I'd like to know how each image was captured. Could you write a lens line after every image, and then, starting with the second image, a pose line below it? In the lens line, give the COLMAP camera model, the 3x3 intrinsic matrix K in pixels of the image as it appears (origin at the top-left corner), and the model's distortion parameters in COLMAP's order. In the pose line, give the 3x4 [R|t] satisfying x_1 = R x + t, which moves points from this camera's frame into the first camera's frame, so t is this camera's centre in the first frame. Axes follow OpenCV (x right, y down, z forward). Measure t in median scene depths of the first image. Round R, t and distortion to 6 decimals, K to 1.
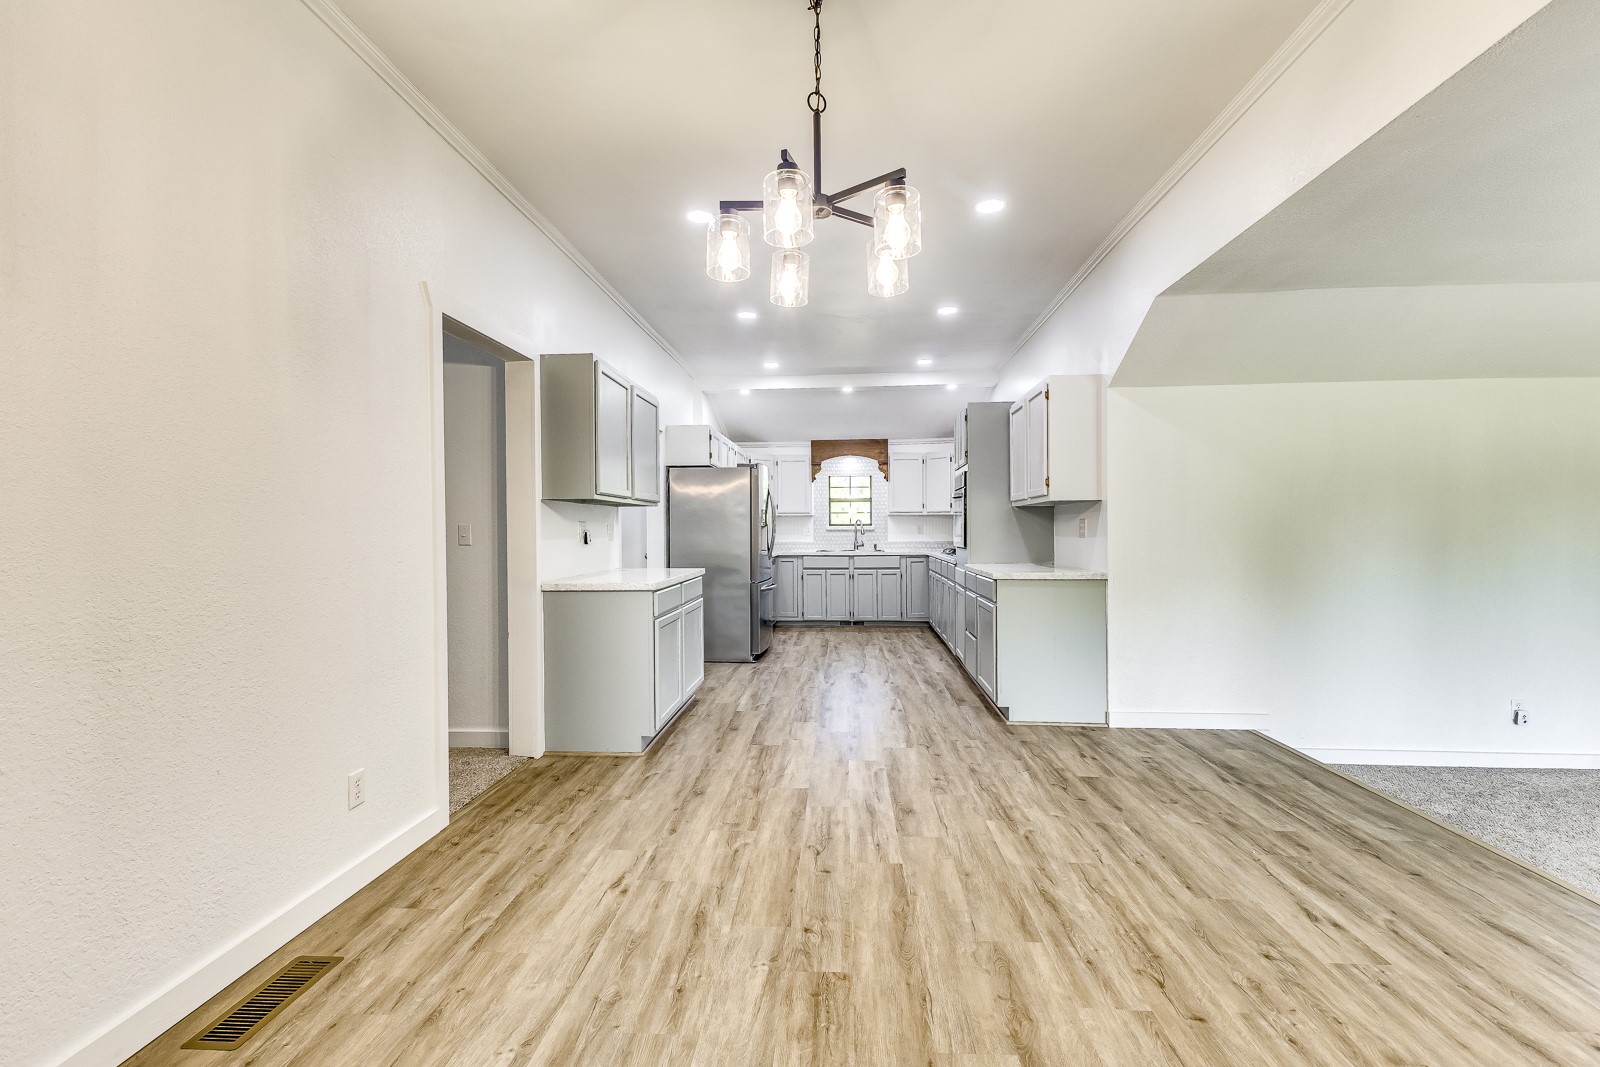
lens RADIAL K [[688.4, 0, 804.4], [0, 688.4, 531.0], [0, 0, 1]] dist [0.019469, -0.006173]
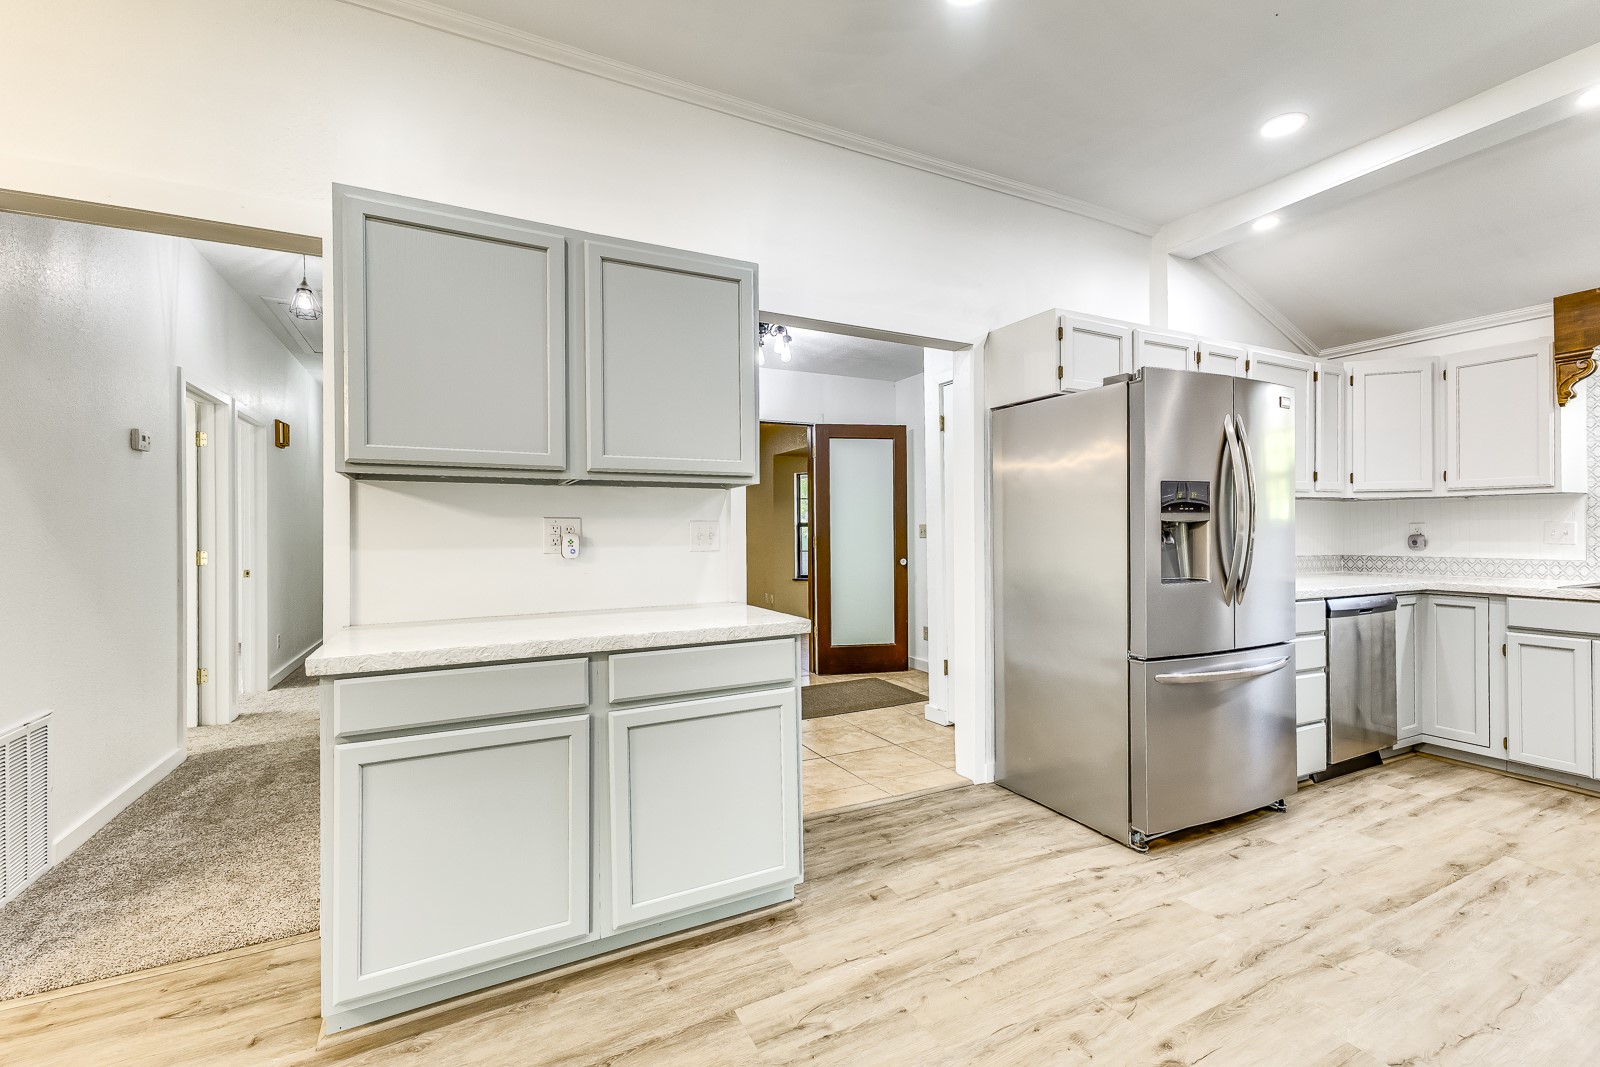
lens RADIAL K [[682.9, 0, 804.2], [0, 682.9, 534.4], [0, 0, 1]] dist [0.017633, -0.007119]
pose [[0.509606, 0.003981, -0.860399, 0.246621], [0.001687, 0.999983, 0.005626, -0.002915], [0.860406, -0.004318, 0.509590, 0.848727]]
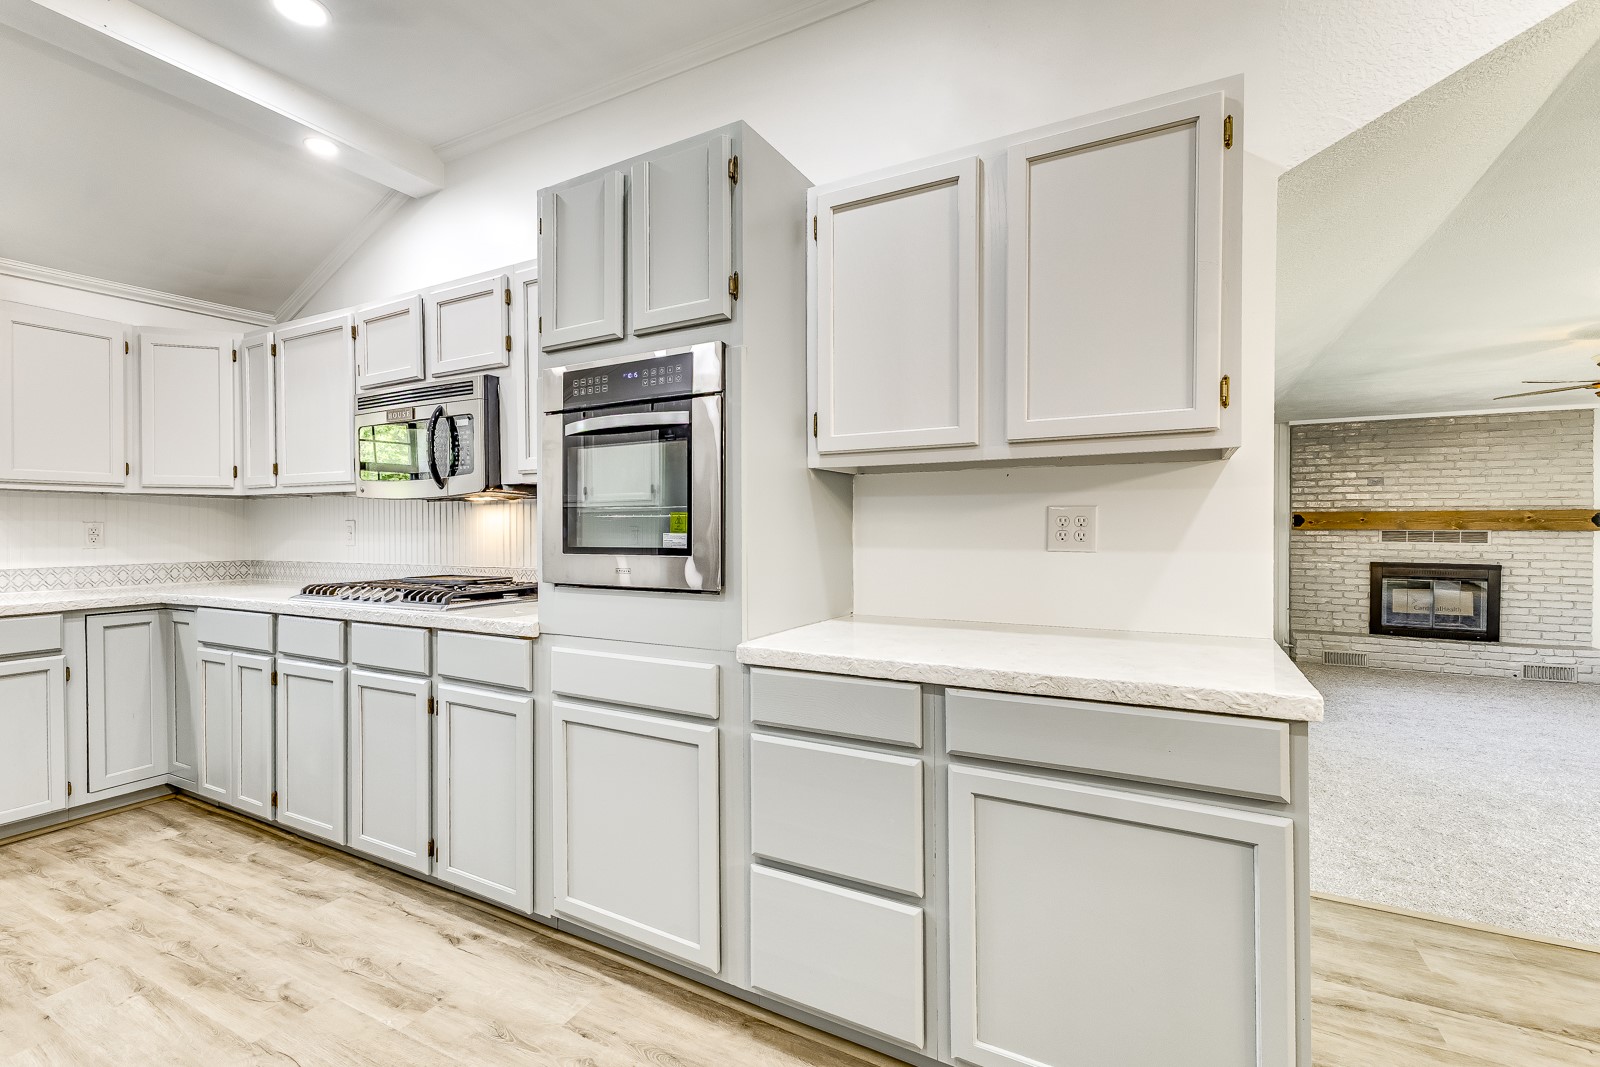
lens RADIAL K [[713.2, 0, 776.7], [0, 713.2, 532.7], [0, 0, 1]] dist [0.012269, -0.001068]
pose [[0.421498, -0.001108, 0.906829, -0.055704], [0.002590, 0.999997, 0.000018, -0.002689], [-0.906826, 0.002341, 0.421499, 1.002723]]
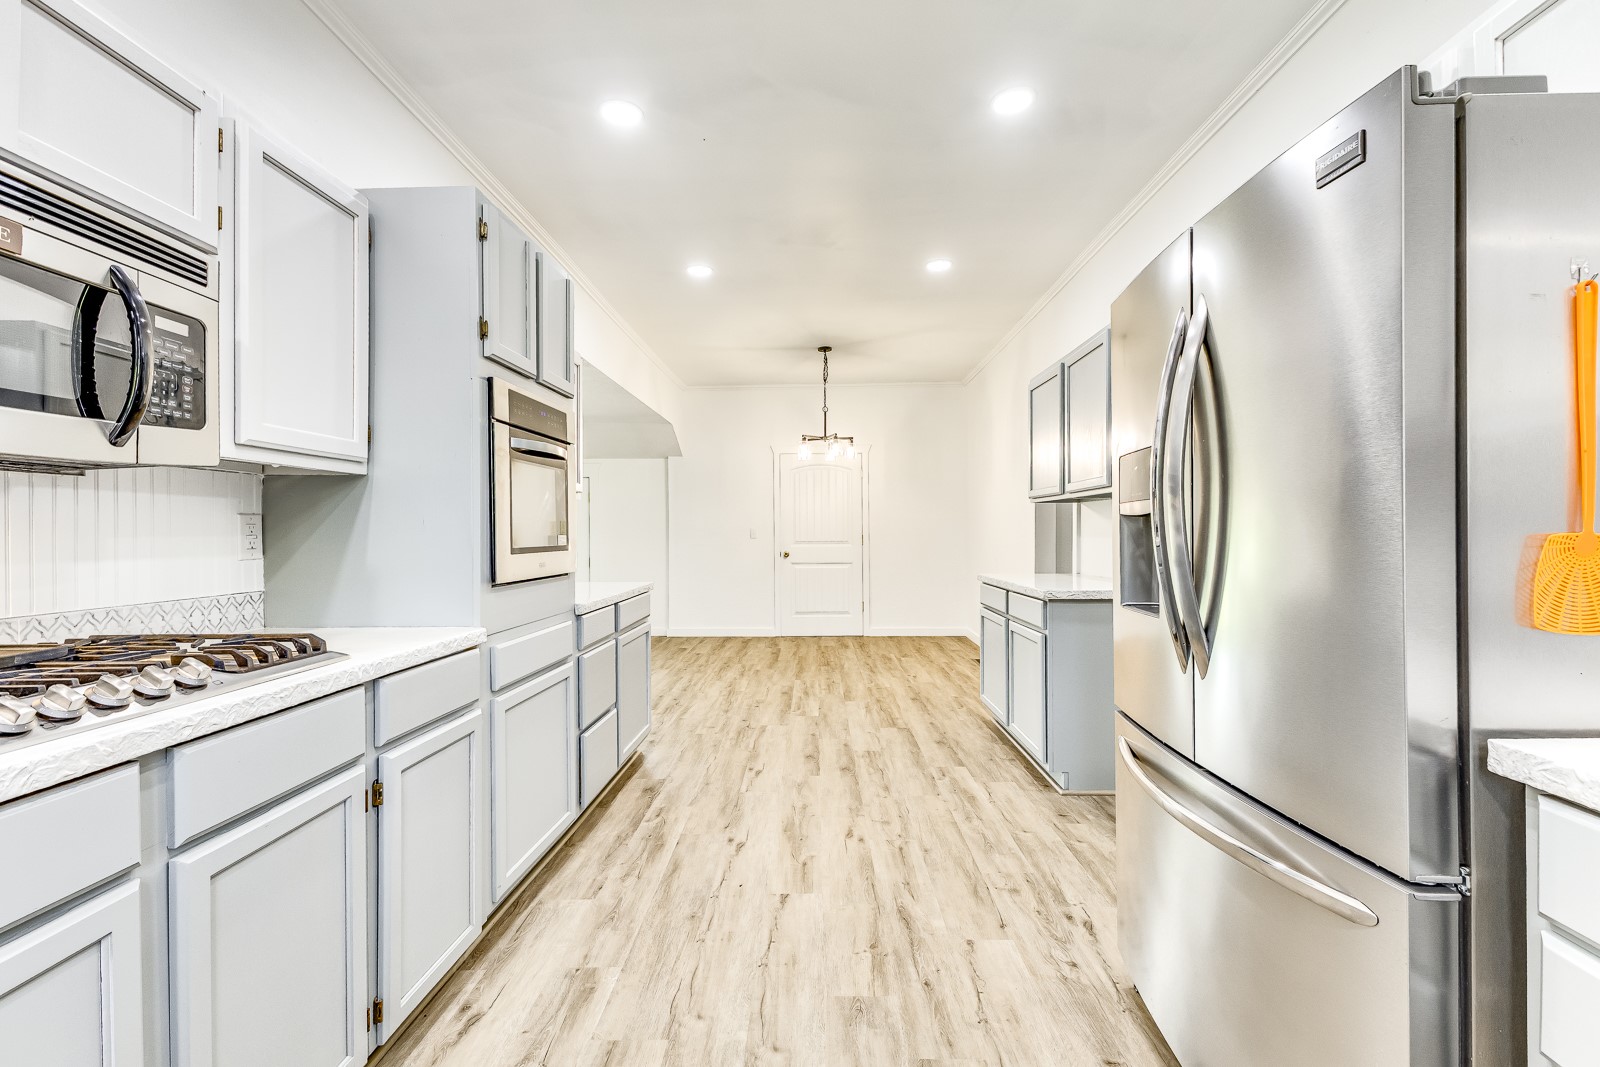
lens RADIAL K [[685.6, 0, 804.5], [0, 685.6, 531.9], [0, 0, 1]] dist [0.010789, -0.000009]
pose [[-0.999027, 0.012224, -0.042379, 0.108745], [0.012050, 0.999918, 0.004362, -0.005020], [0.042429, 0.003847, -0.999092, 1.767182]]
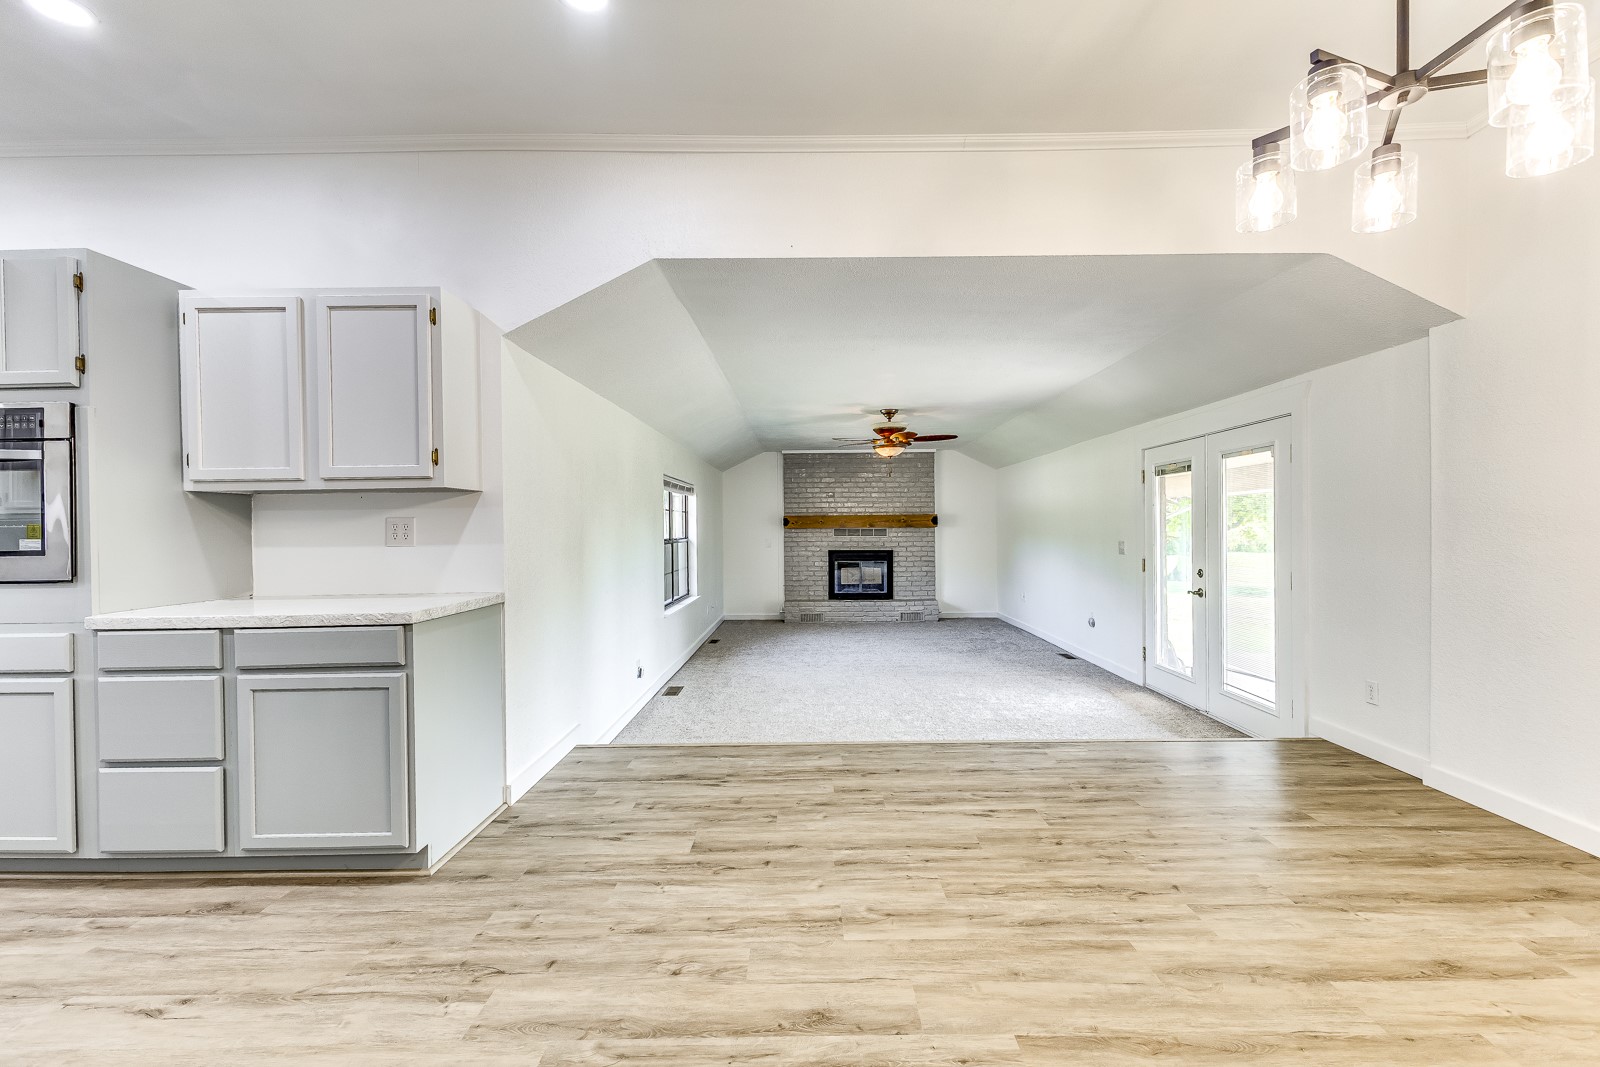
lens RADIAL K [[688.4, 0, 804.4], [0, 688.4, 531.0], [0, 0, 1]] dist [0.019469, -0.006173]
pose [[-0.056551, -0.000347, 0.998400, -0.275931], [0.016096, 0.999870, 0.001259, -0.000123], [-0.998270, 0.016141, -0.056538, 0.671843]]
